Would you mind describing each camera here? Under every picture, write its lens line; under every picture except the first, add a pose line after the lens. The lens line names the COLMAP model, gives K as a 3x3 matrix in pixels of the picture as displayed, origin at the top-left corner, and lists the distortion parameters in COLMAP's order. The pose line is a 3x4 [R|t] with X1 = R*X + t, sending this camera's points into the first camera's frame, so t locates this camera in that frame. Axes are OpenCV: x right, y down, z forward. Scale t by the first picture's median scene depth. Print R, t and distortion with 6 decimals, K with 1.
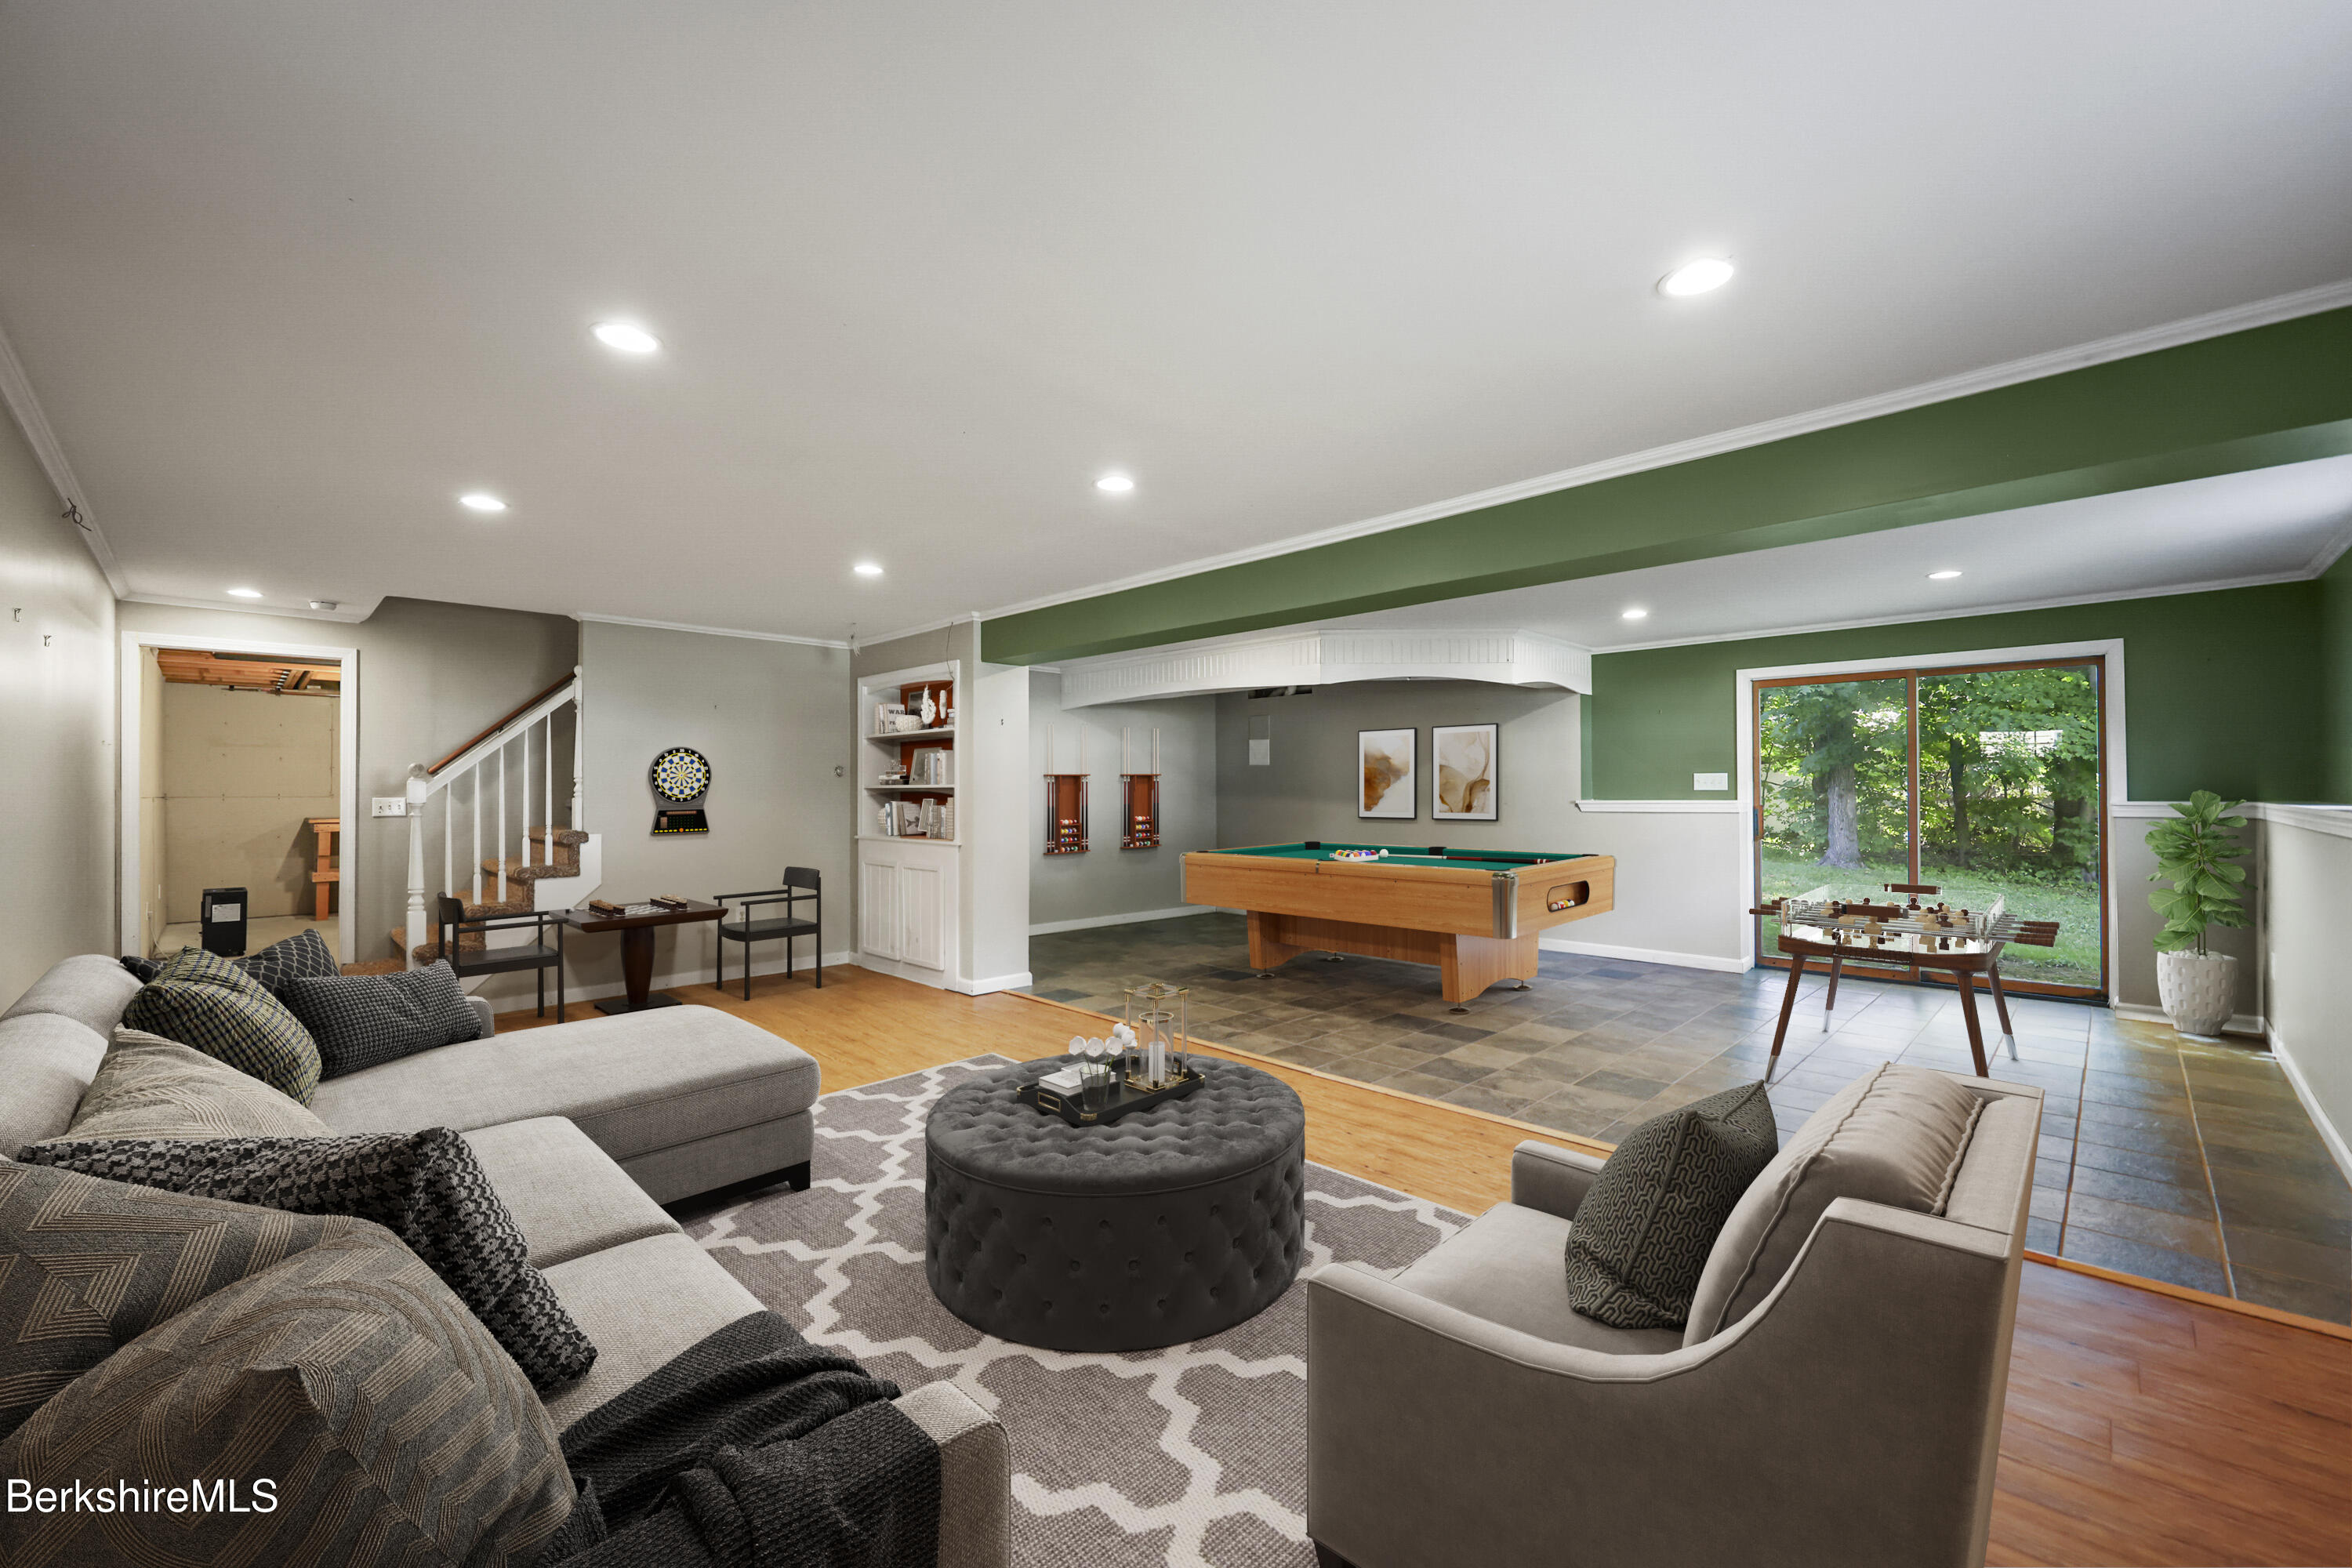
lens RADIAL K [[946.8, 0, 1176.0], [0, 946.8, 784.0], [0, 0, 1]] dist [-0.001084, 0.000140]
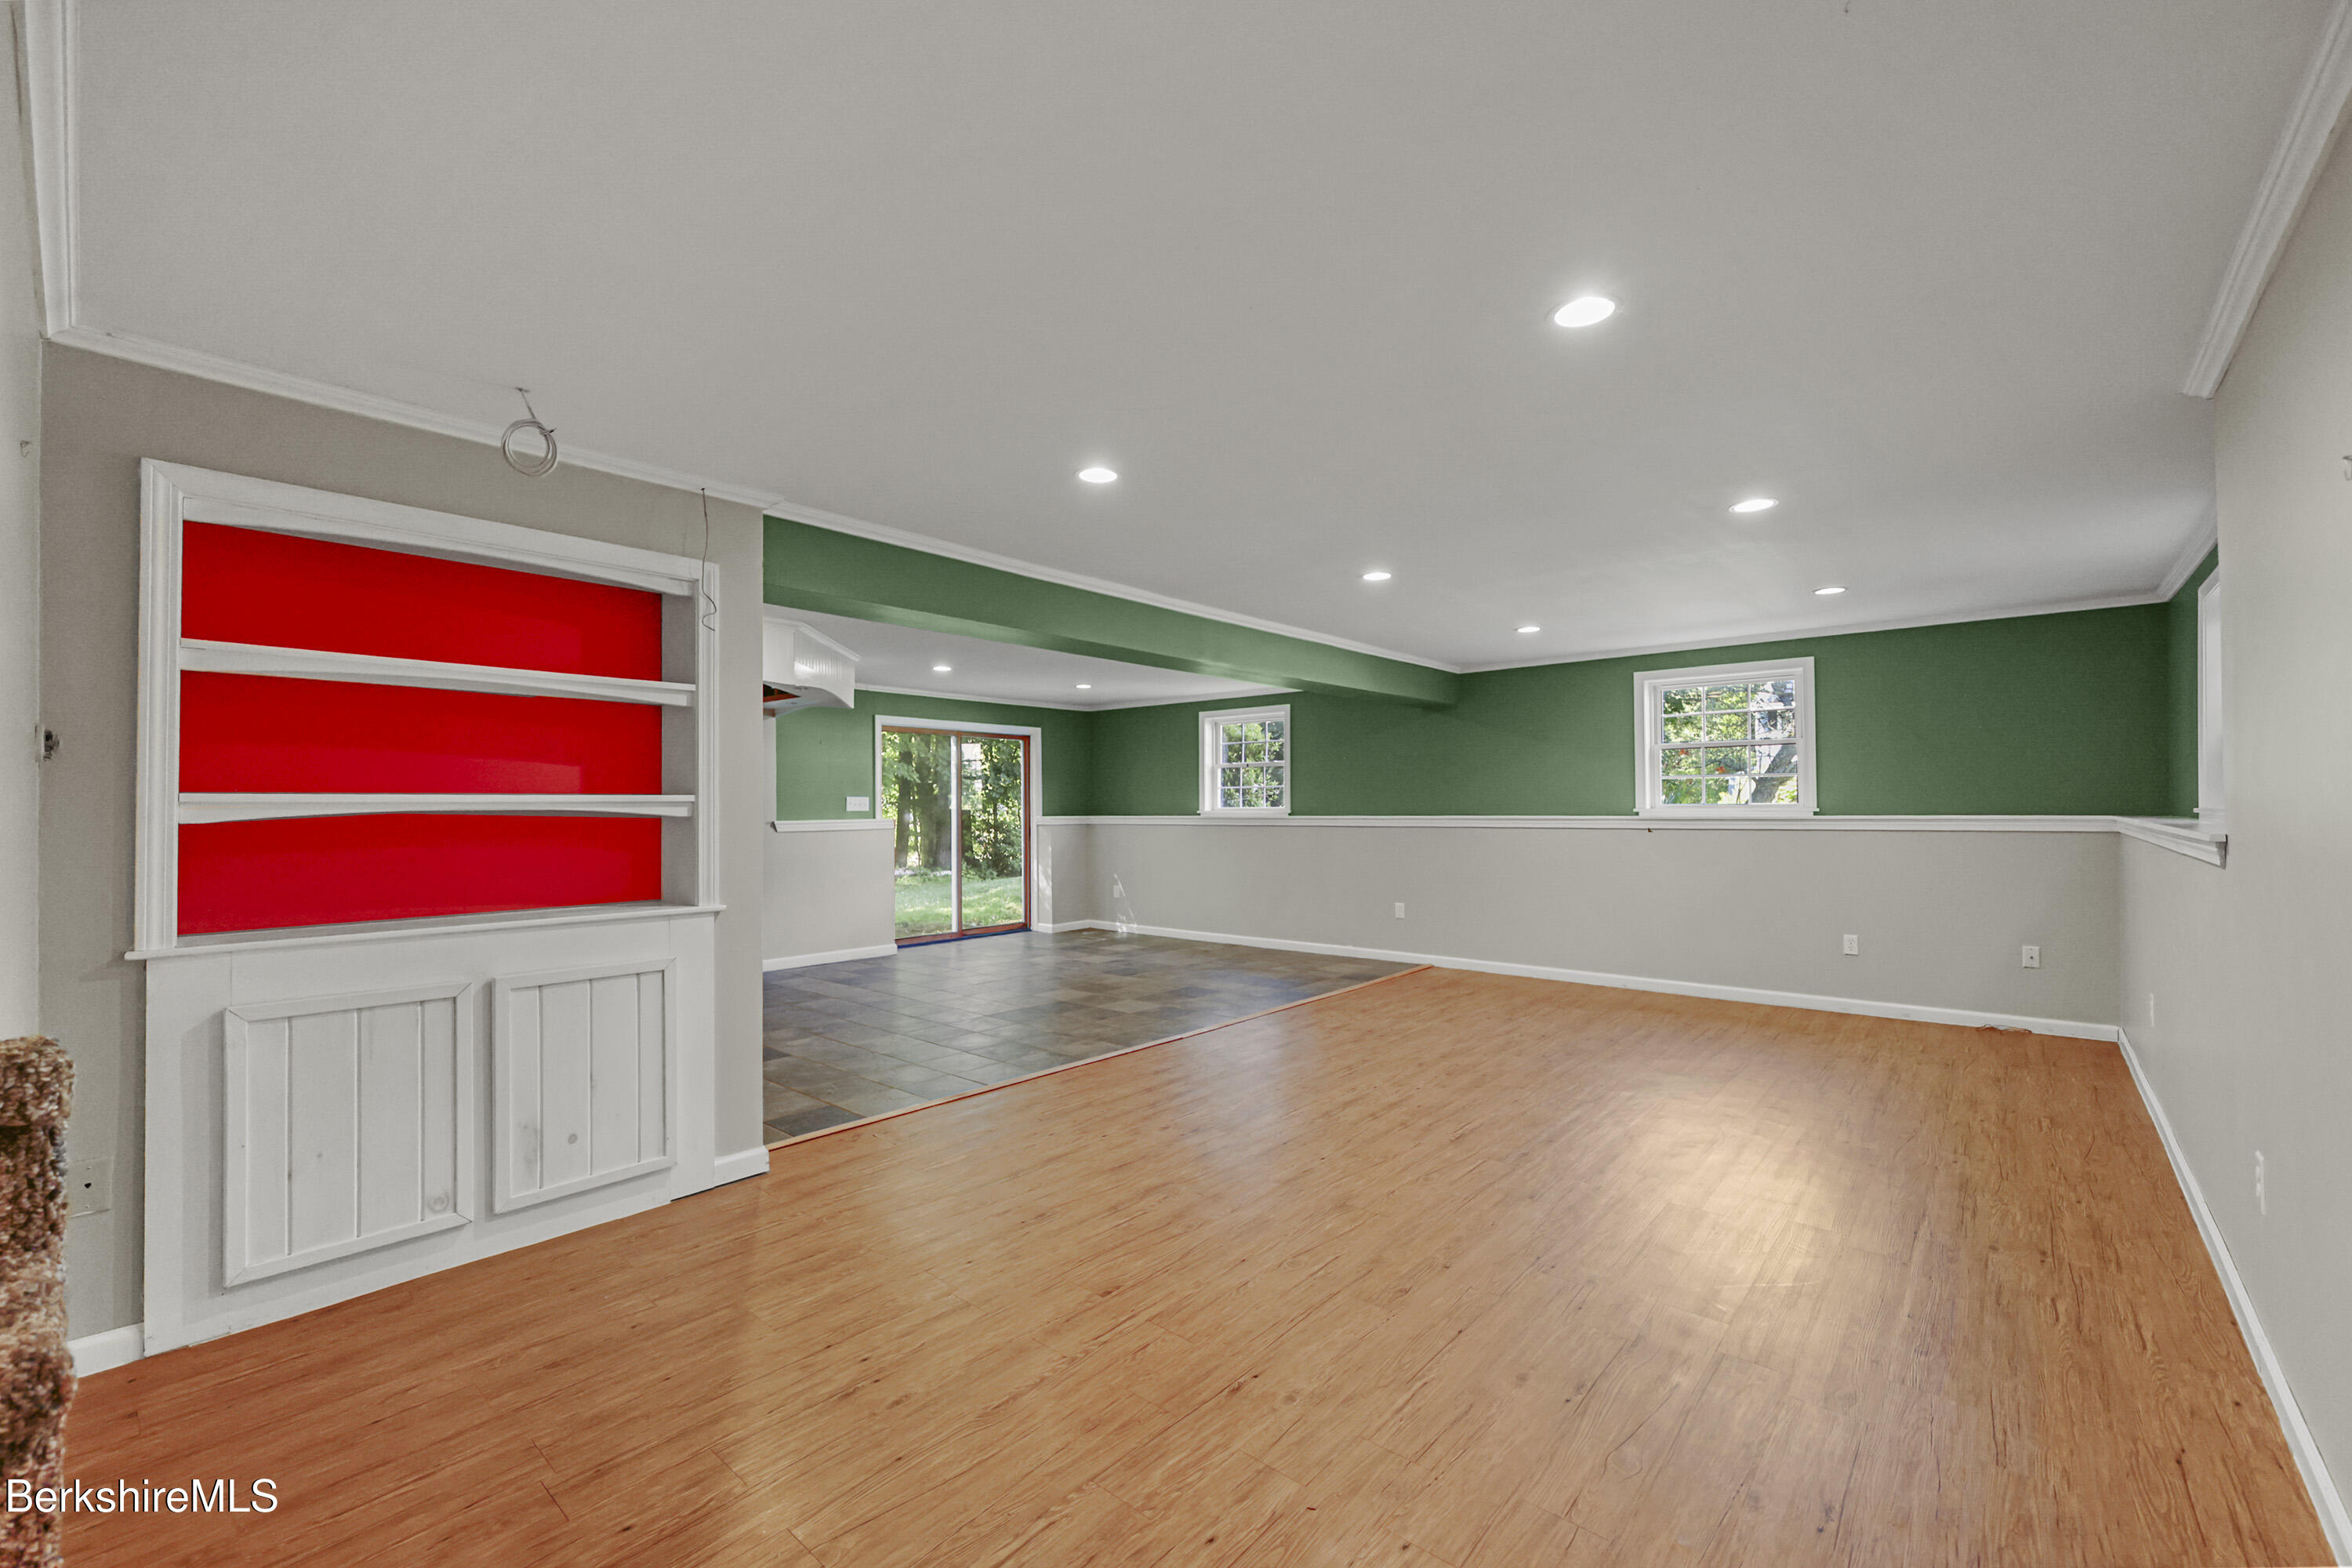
lens RADIAL K [[954.0, 0, 1177.6], [0, 954.0, 809.0], [0, 0, 1]] dist [-0.000221, 0.000027]
pose [[-0.068301, 0.002698, 0.997661, -0.781168], [-0.000382, 0.999996, -0.002730, 0.007991], [-0.997665, -0.000568, -0.068300, 0.775124]]
